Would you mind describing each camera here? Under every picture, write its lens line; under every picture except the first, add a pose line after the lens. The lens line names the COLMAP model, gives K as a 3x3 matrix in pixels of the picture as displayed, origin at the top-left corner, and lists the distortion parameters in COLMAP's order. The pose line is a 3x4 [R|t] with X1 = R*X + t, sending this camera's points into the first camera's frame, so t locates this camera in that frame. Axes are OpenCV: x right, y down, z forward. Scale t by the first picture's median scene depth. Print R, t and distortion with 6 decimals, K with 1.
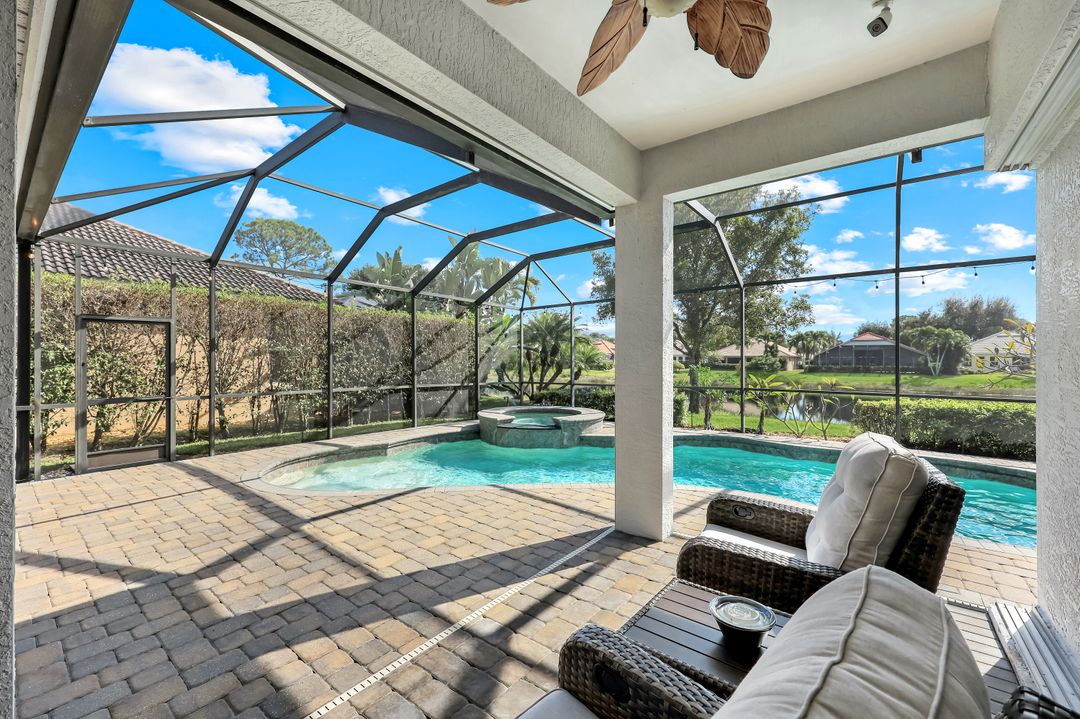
lens RADIAL K [[441.9, 0, 532.2], [0, 441.9, 362.7], [0, 0, 1]] dist [-0.000271, 0.000397]
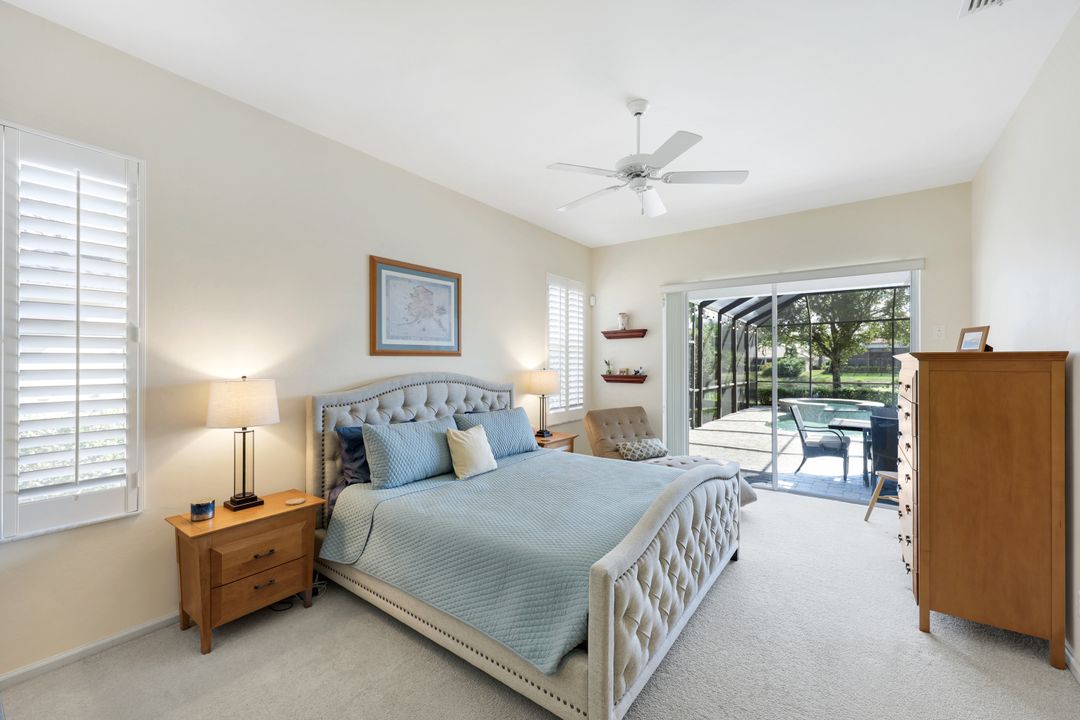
lens RADIAL K [[440.1, 0, 537.1], [0, 440.1, 362.1], [0, 0, 1]] dist [0.003848, 0.001650]
pose [[0.999394, -0.001843, 0.034758, -1.974394], [0.001956, 0.999993, -0.003211, -0.030601], [-0.034752, 0.003278, 0.999391, -0.928245]]
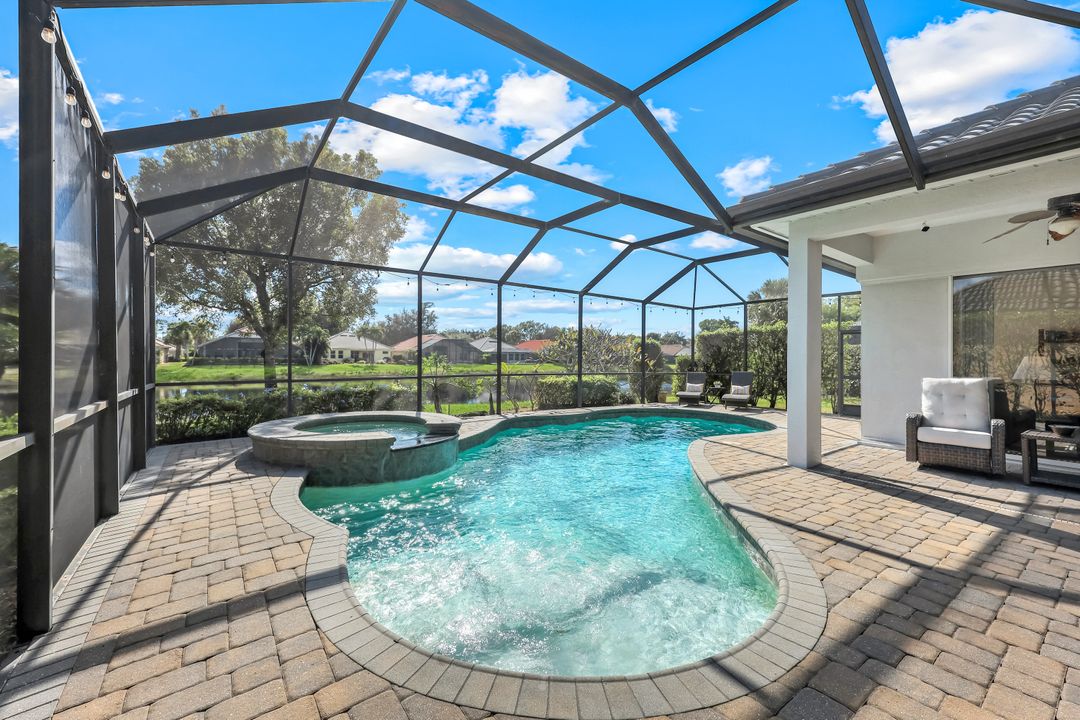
lens RADIAL K [[441.9, 0, 534.8], [0, 441.9, 358.7], [0, 0, 1]] dist [-0.000271, 0.000397]
pose [[0.264198, -0.002345, 0.964466, -1.075074], [-0.005170, 0.999979, 0.003847, 0.026712], [-0.964455, -0.006003, 0.264180, 1.138104]]
